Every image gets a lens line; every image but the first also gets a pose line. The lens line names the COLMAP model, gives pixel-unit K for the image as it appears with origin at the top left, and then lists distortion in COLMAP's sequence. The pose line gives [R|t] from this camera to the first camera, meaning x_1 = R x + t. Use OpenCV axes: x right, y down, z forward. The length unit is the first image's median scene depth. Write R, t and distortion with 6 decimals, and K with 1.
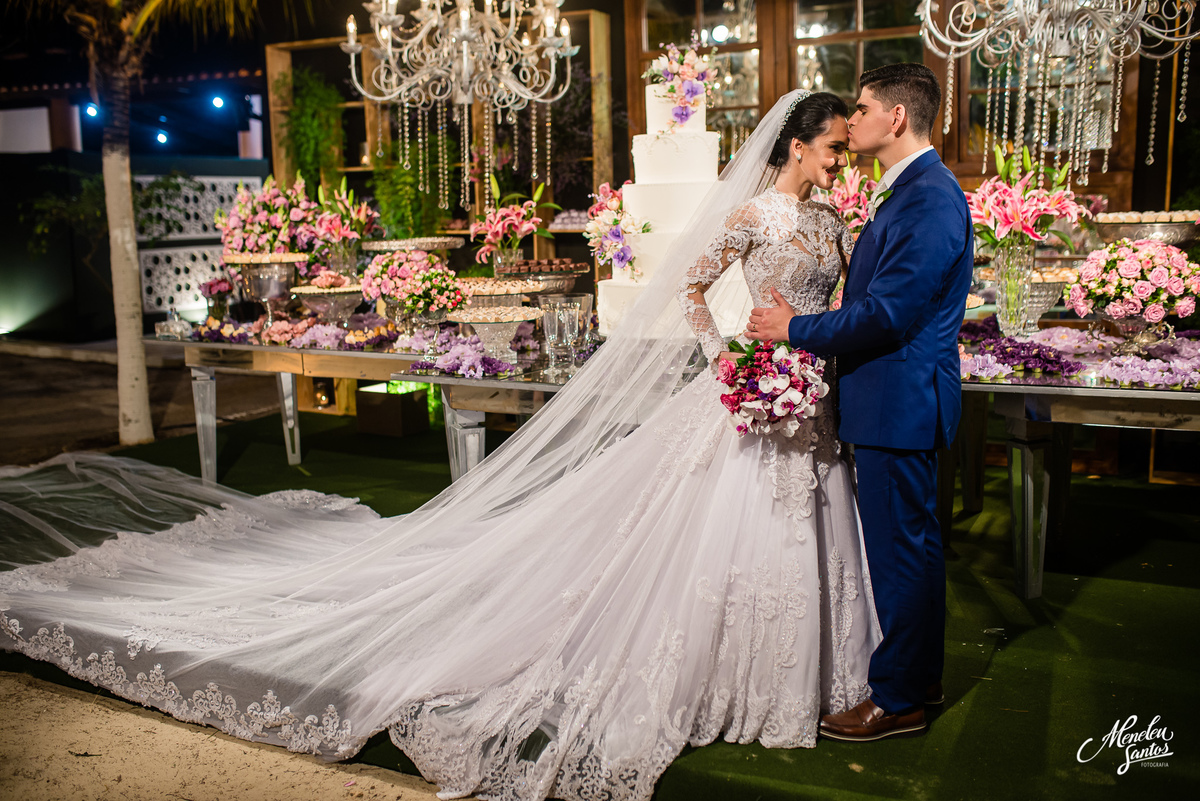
lens RADIAL K [[1139.0, 0, 595.7], [0, 1139.0, 409.8], [0, 0, 1]] dist [-0.066879, 0.097525]
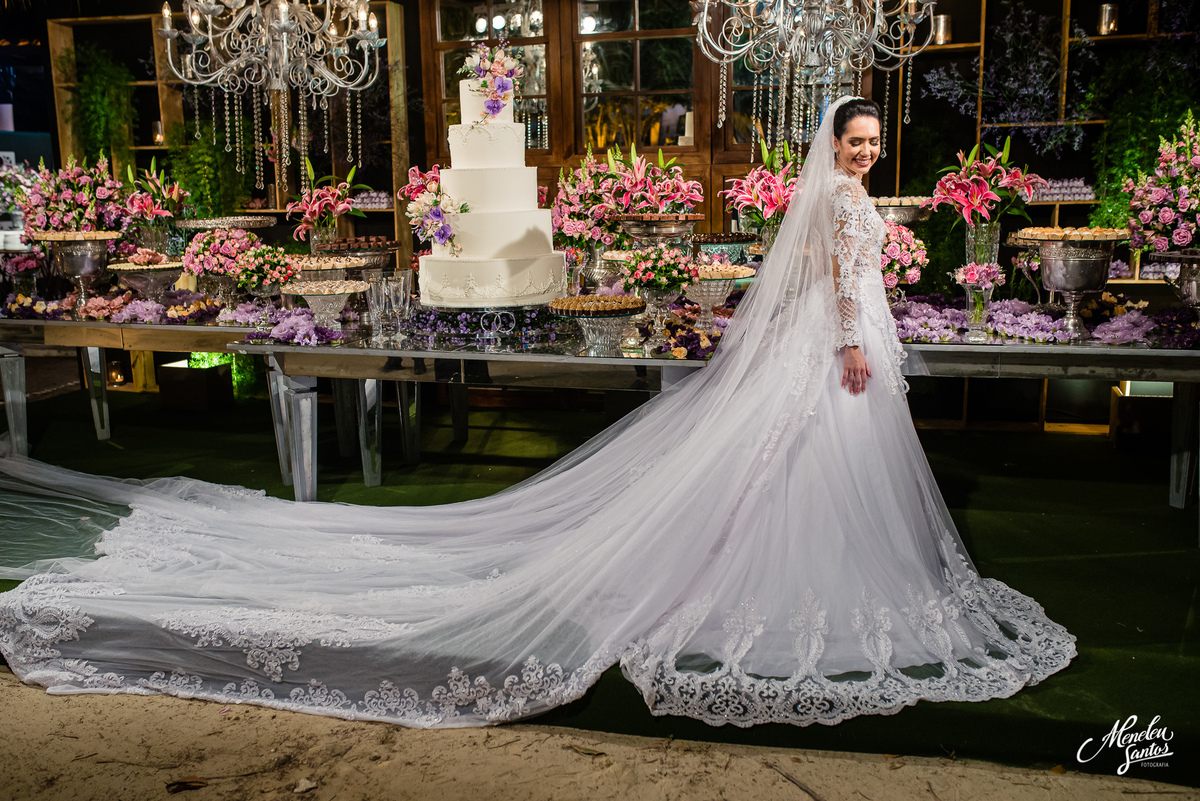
lens RADIAL K [[1139.0, 0, 595.7], [0, 1139.0, 409.8], [0, 0, 1]] dist [-0.066879, 0.097525]
pose [[0.978434, -0.029549, 0.204437, -0.052433], [0.025715, 0.999441, 0.021386, 0.014441], [-0.204954, -0.015667, 0.978646, -0.101825]]
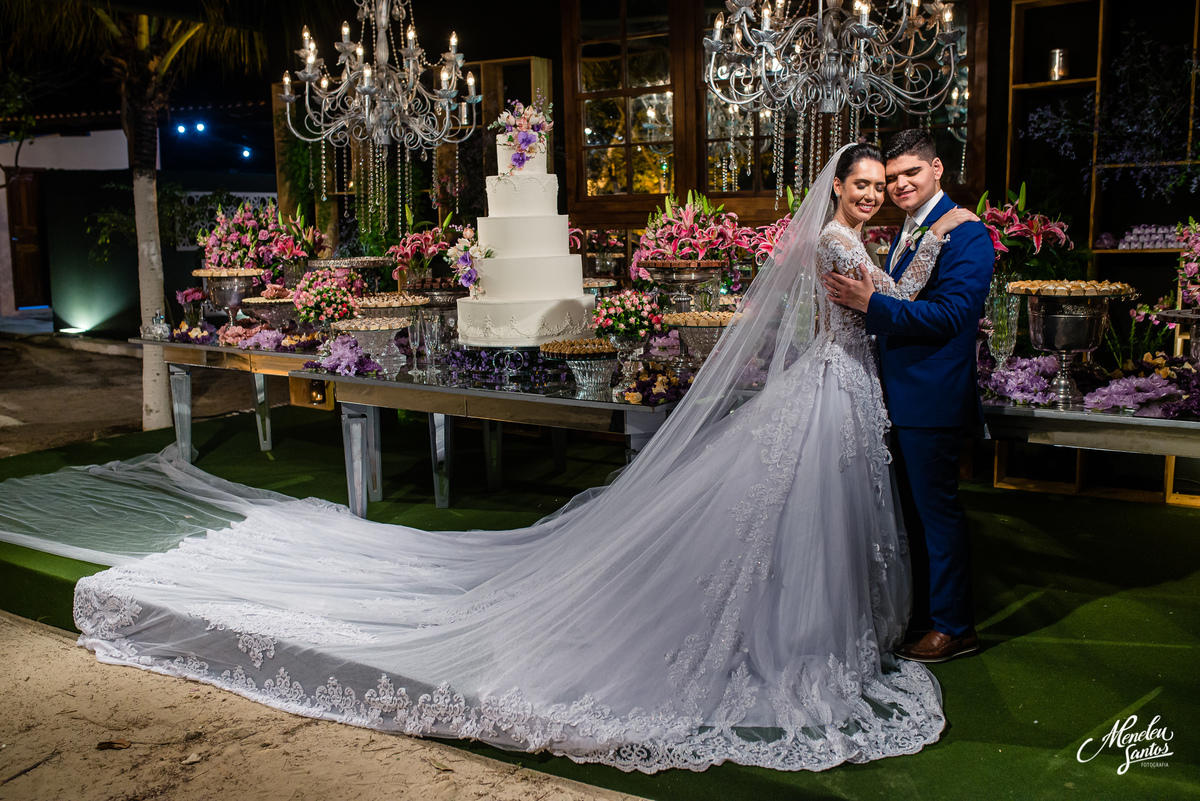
lens RADIAL K [[1139.0, 0, 595.7], [0, 1139.0, 409.8], [0, 0, 1]] dist [-0.066879, 0.097525]
pose [[0.995247, 0.025851, -0.093891, 0.227699], [-0.026679, 0.999615, -0.007577, 0.008580], [0.093659, 0.010046, 0.995554, -0.151103]]
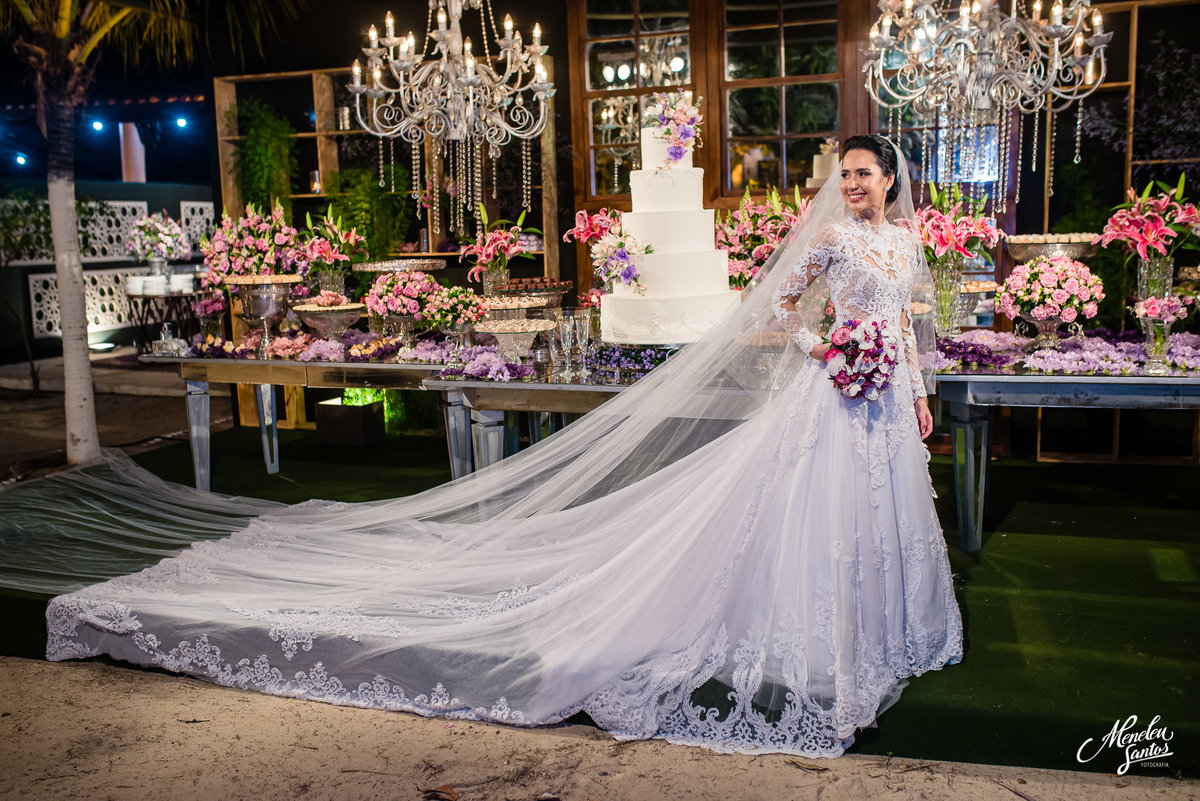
lens RADIAL K [[1139.0, 0, 595.7], [0, 1139.0, 409.8], [0, 0, 1]] dist [-0.066879, 0.097525]
pose [[0.989795, -0.025397, 0.140219, -0.147635], [0.027912, 0.999482, -0.016001, 0.018222], [-0.139740, 0.019751, 0.989991, -0.123002]]
